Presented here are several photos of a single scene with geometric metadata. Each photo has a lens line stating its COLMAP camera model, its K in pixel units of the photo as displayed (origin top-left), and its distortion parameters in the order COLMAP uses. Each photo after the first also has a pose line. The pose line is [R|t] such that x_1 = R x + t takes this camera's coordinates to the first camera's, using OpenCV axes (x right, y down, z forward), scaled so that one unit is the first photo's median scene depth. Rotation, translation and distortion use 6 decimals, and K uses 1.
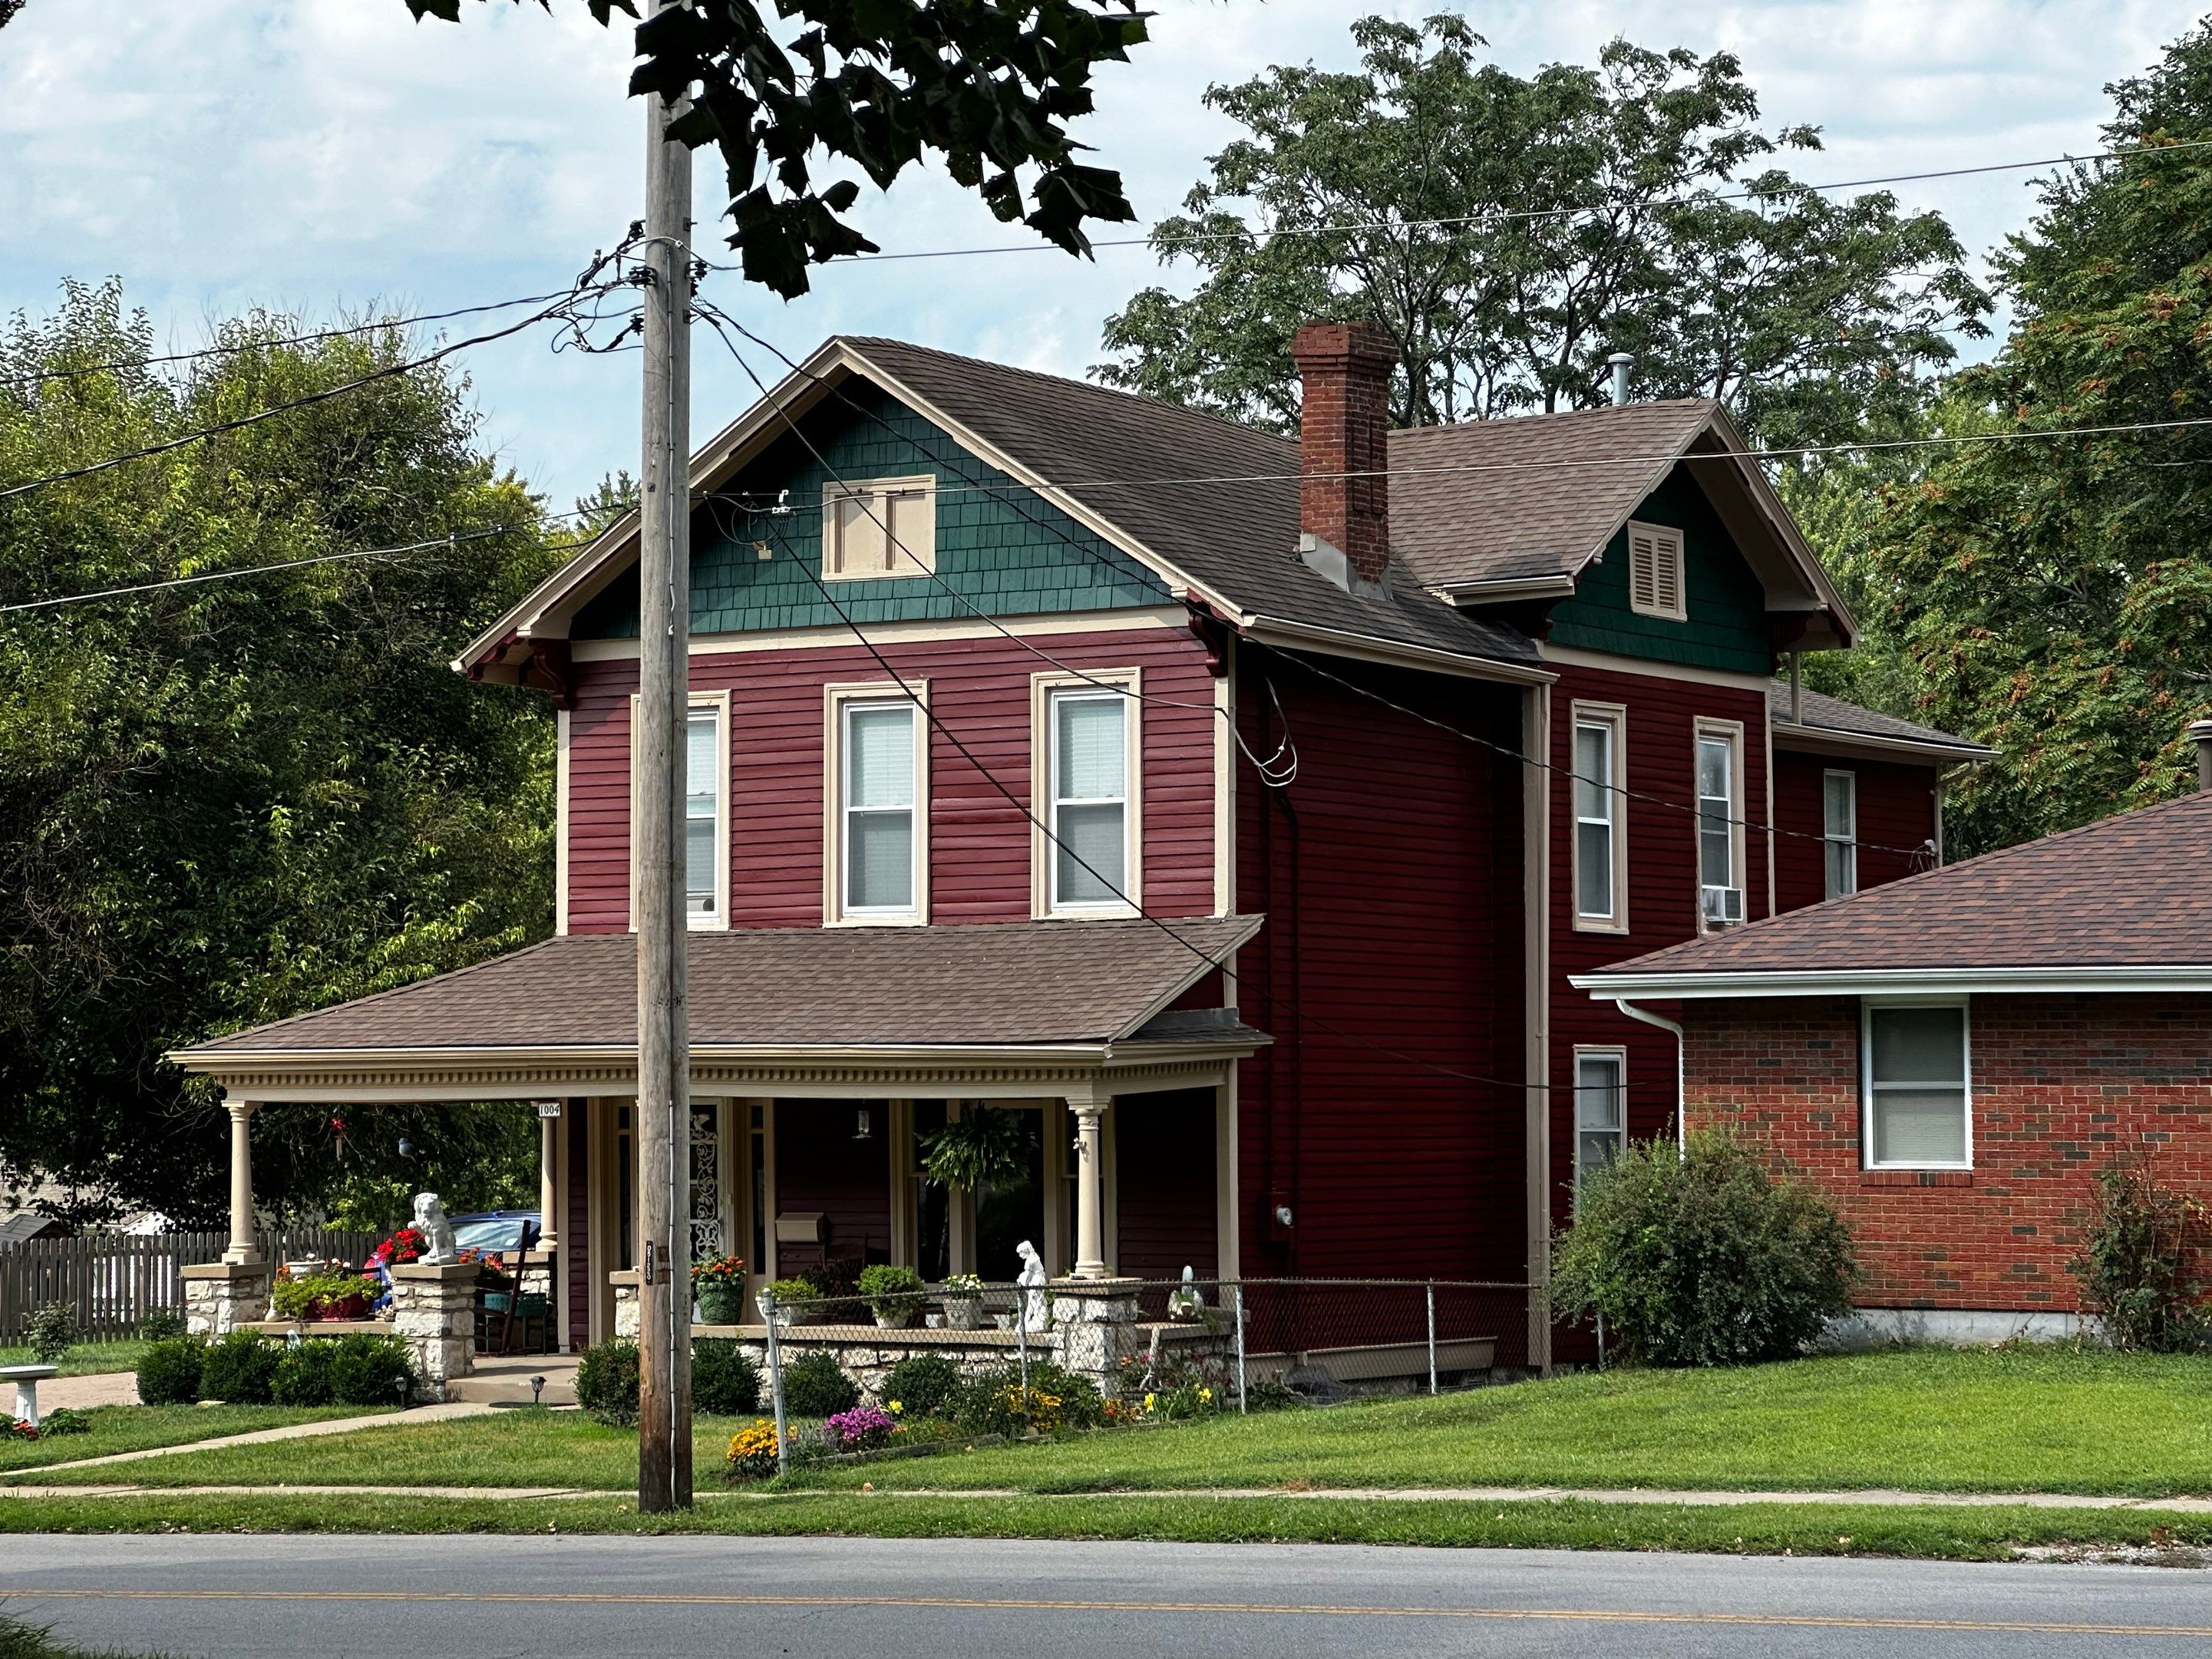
lens RADIAL K [[5519.4, 0, 1100.8], [0, 5519.4, 827.9], [0, 0, 1]] dist [0.165897, 0.000000]
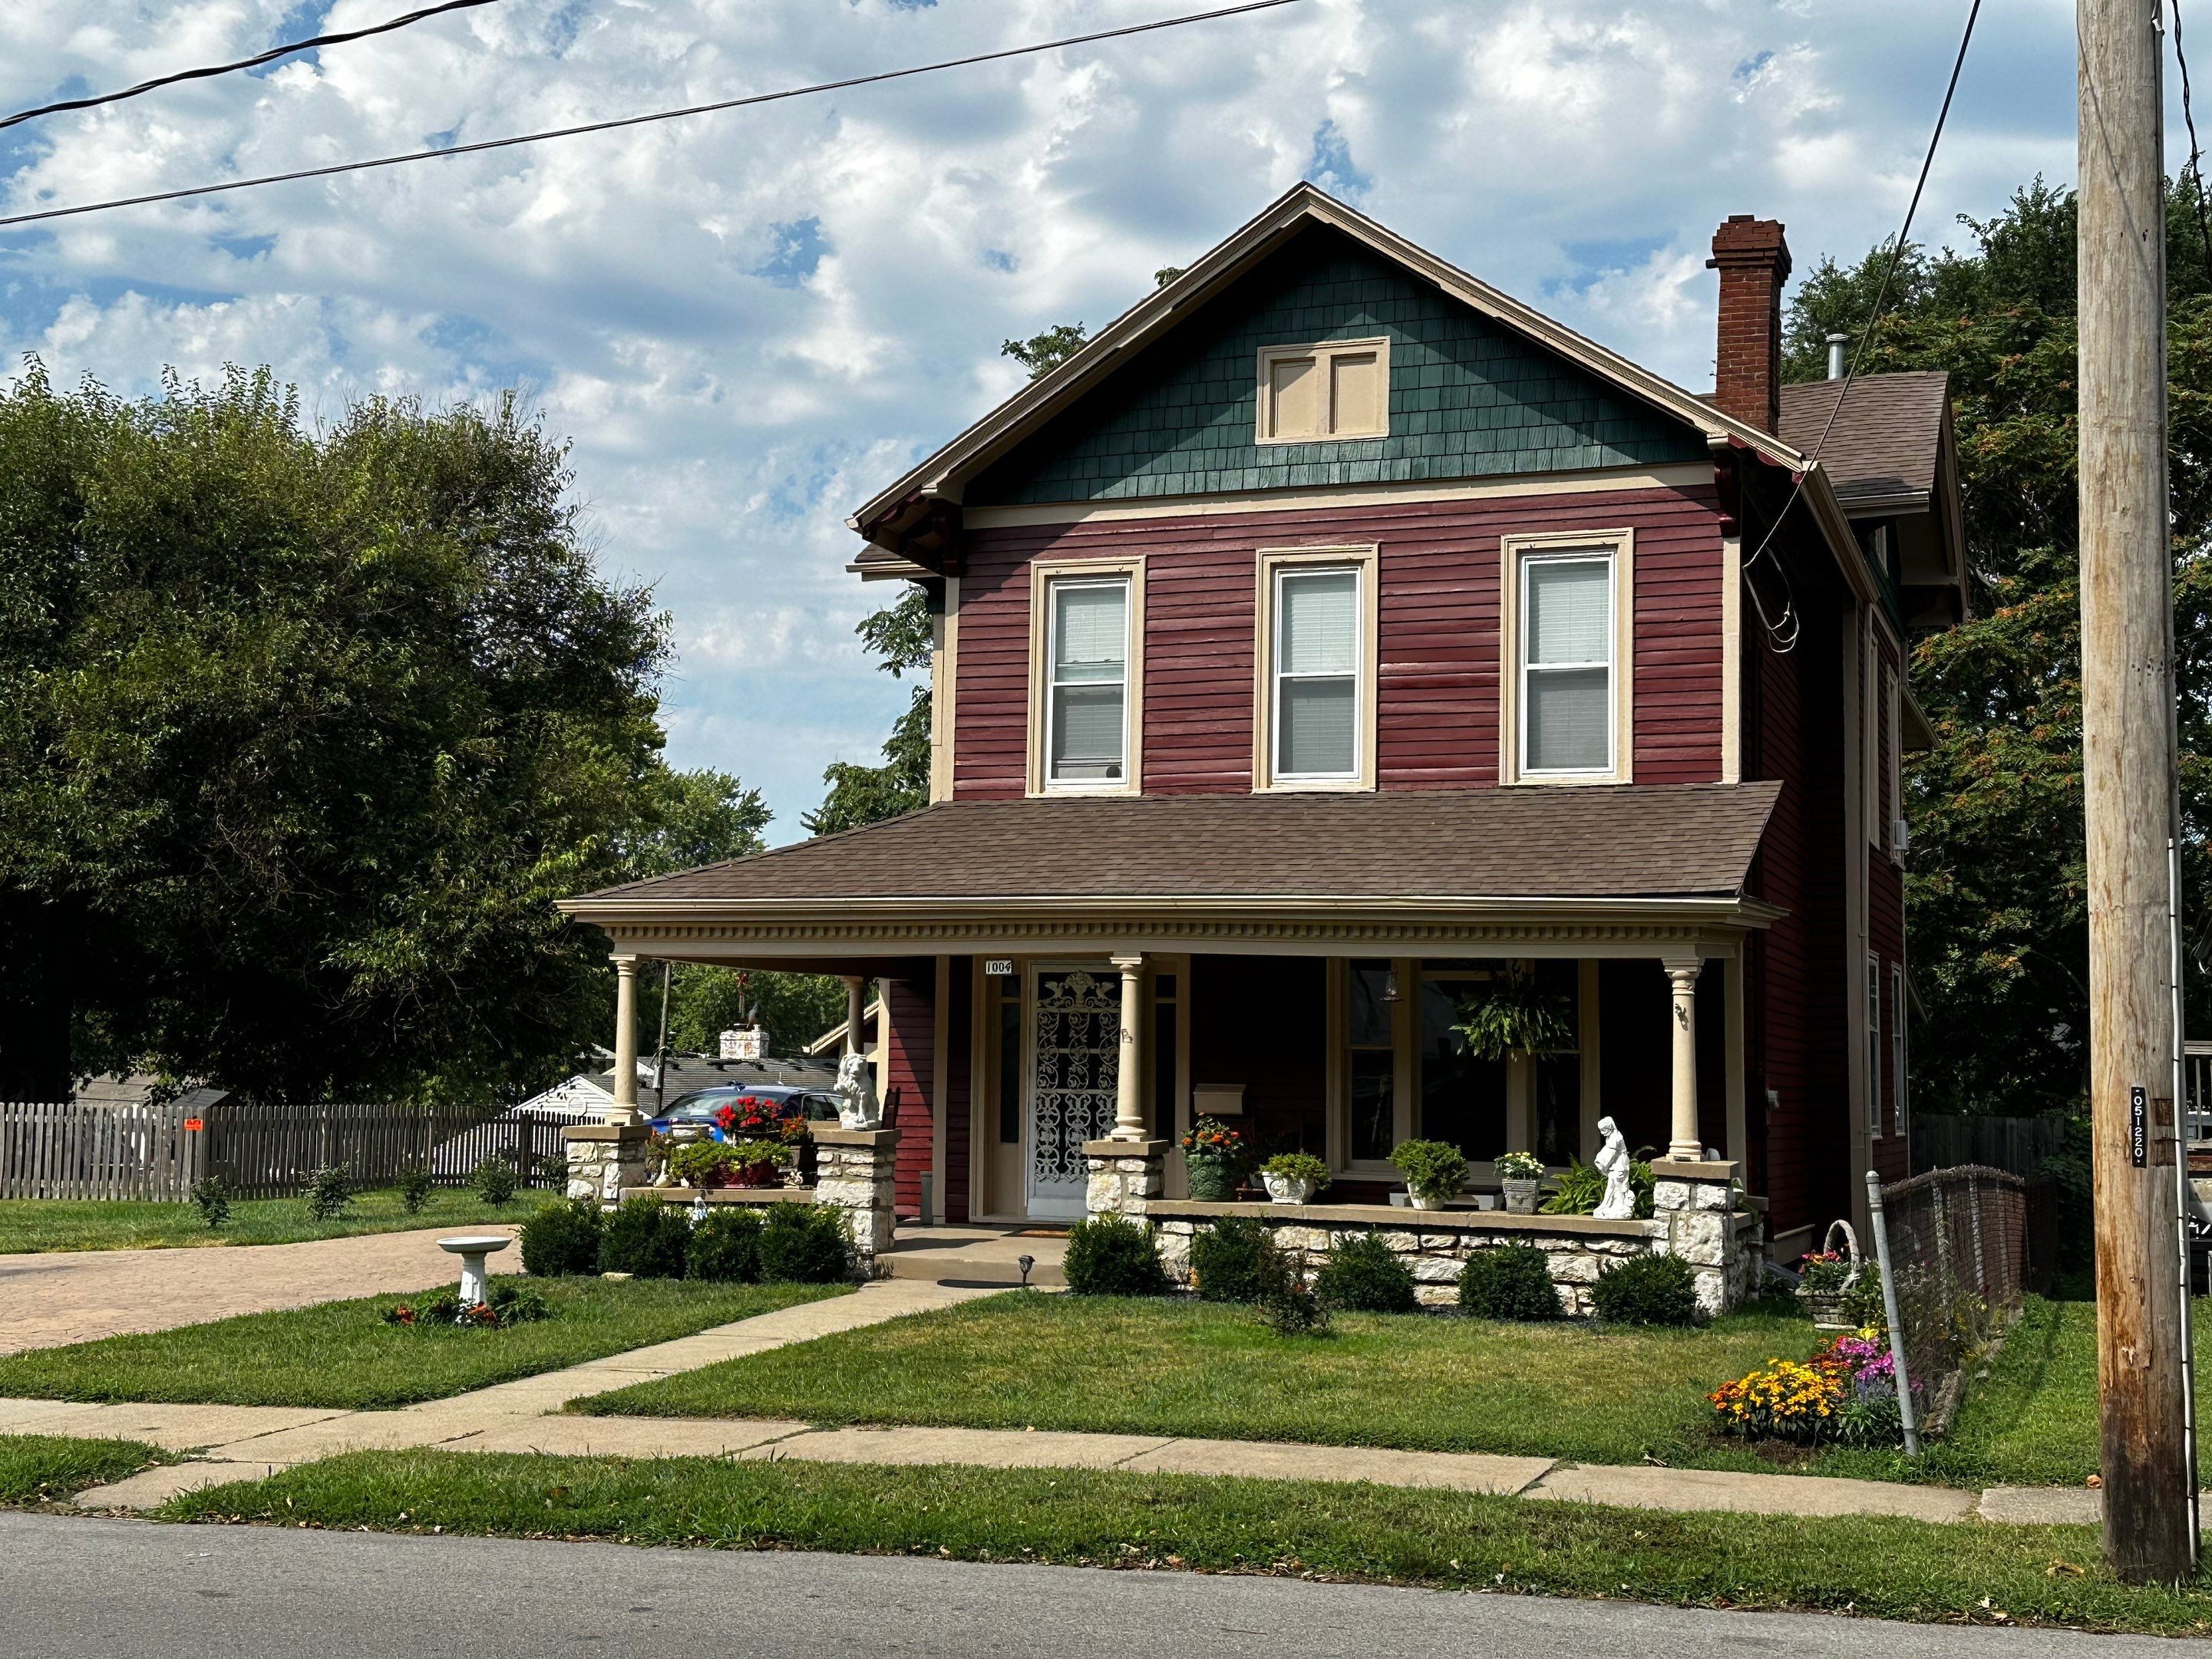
lens RADIAL K [[2776.7, 0, 1061.5], [0, 2776.7, 805.6], [0, 0, 1]] dist [0.121365, 0.000000]
pose [[0.983204, 0.040296, 0.178007, -0.171547], [-0.032279, 0.998340, -0.047705, 0.044896], [-0.179633, 0.041158, 0.982872, 0.521640]]
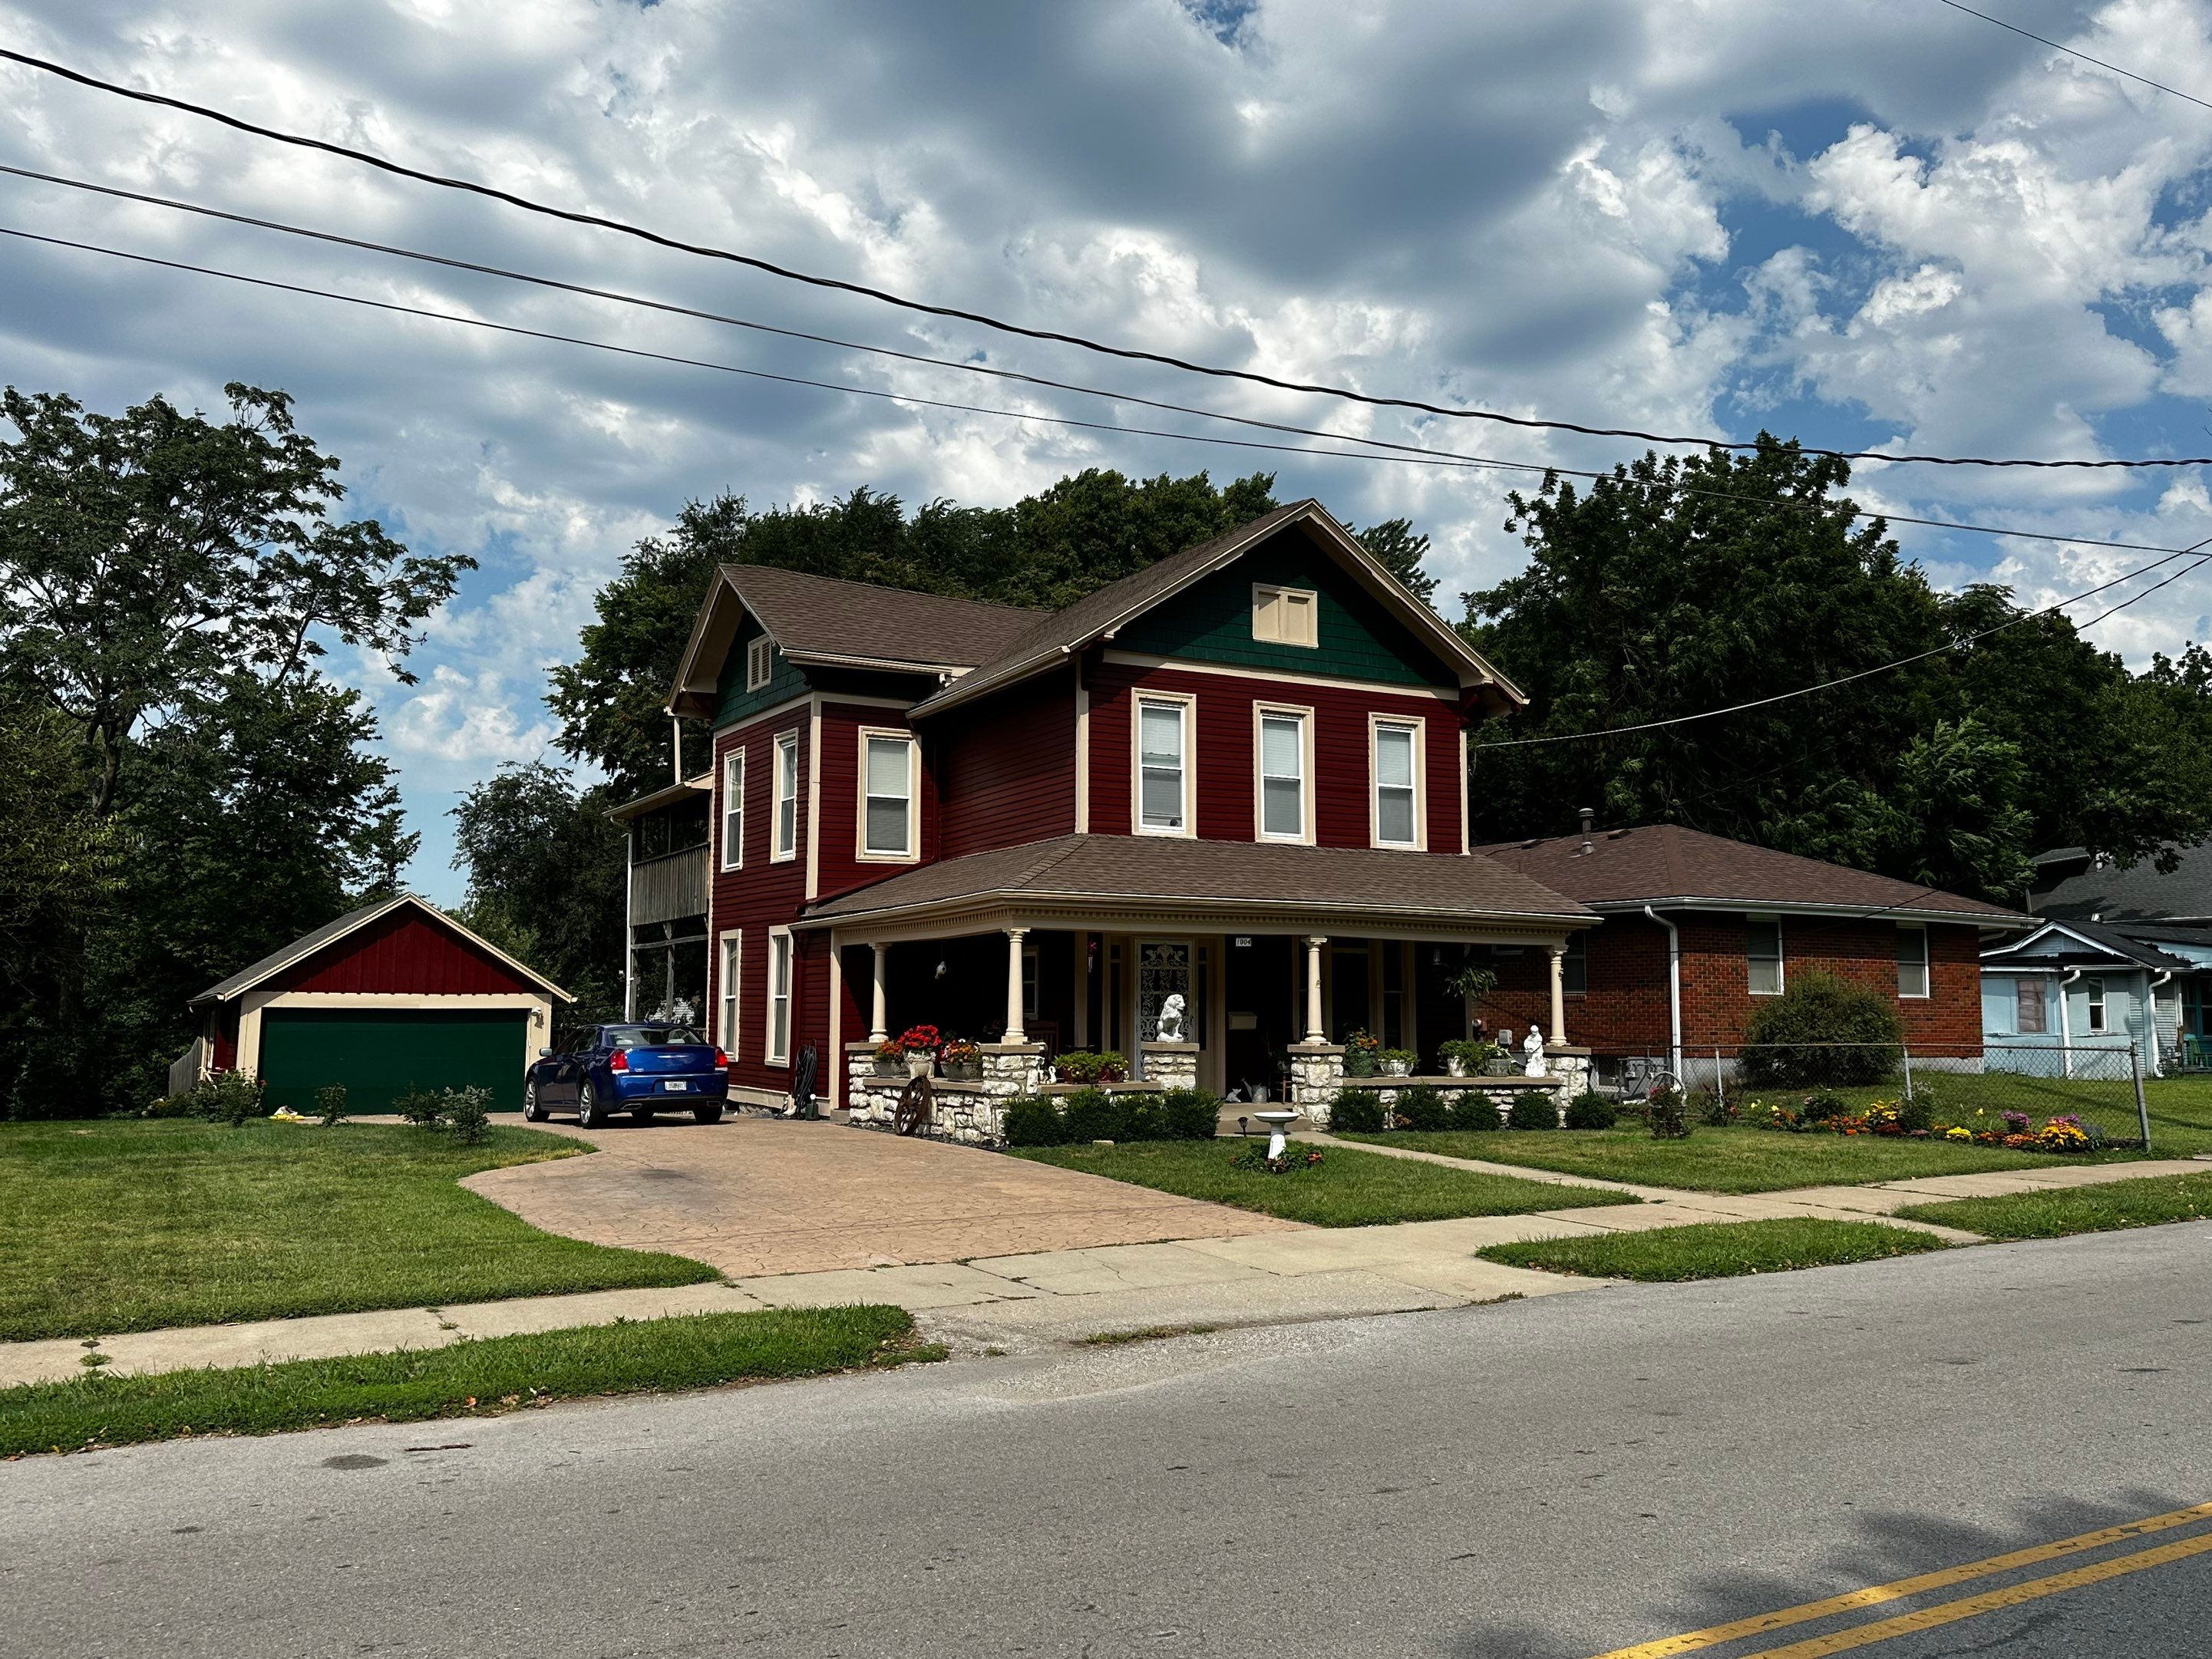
lens RADIAL K [[1839.7, 0, 1085.7], [0, 1839.7, 831.3], [0, 0, 1]] dist [0.110556, -0.036476]
pose [[0.493157, 0.098297, 0.864369, -0.562482], [-0.048218, 0.995157, -0.085660, 0.065333], [-0.868603, 0.000566, 0.495508, 0.768040]]
